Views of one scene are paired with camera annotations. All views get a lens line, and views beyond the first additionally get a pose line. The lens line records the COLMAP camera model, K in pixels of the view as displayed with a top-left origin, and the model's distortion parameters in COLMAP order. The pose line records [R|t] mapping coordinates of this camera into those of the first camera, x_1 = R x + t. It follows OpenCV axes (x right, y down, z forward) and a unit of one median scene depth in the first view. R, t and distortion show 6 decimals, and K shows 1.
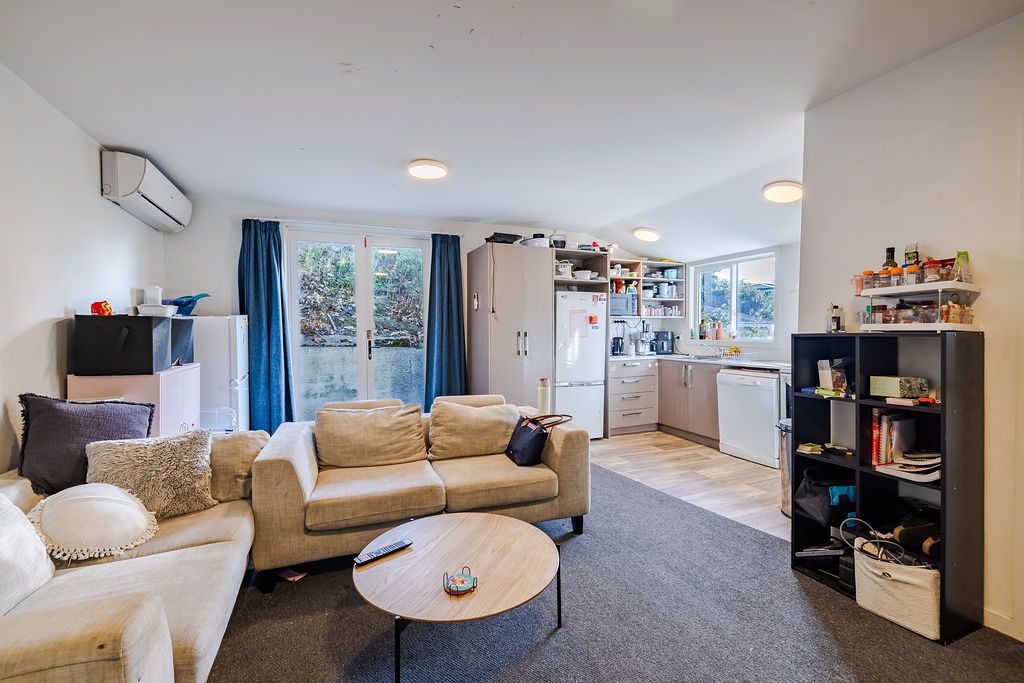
lens RADIAL K [[436.3, 0, 507.6], [0, 436.3, 336.6], [0, 0, 1]] dist [-0.000004, 0.000005]
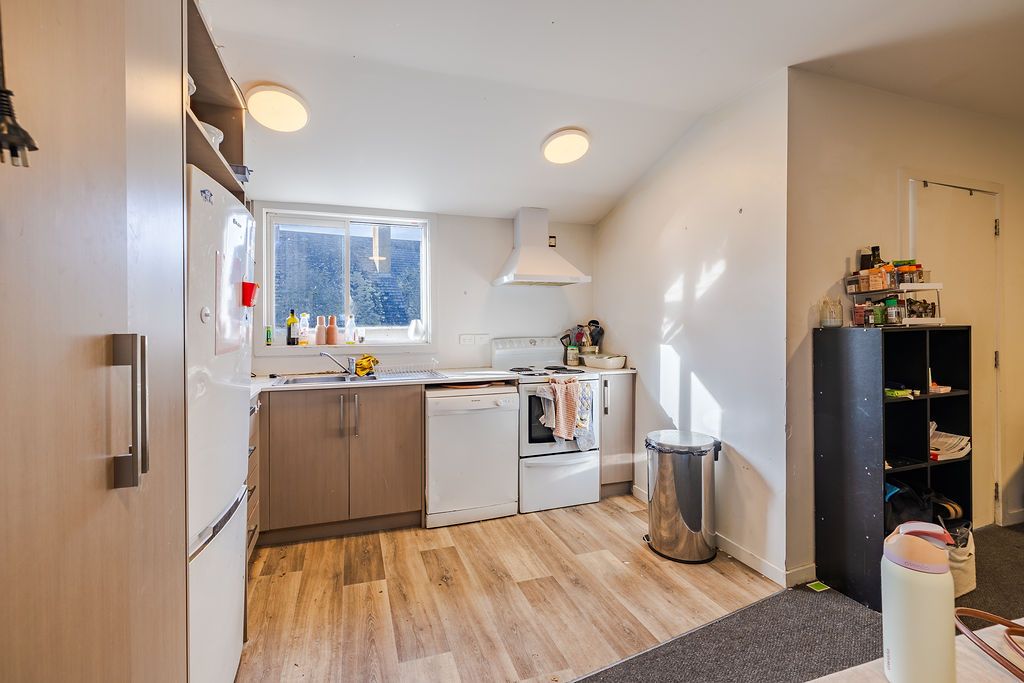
lens RADIAL K [[443.3, 0, 501.2], [0, 443.3, 326.5], [0, 0, 1]] dist [-0.001073, -0.000145]
pose [[0.068860, 0.002953, 0.997622, -0.099439], [0.019110, 0.999808, -0.004278, -0.009884], [-0.997443, 0.019360, 0.068790, 0.711135]]
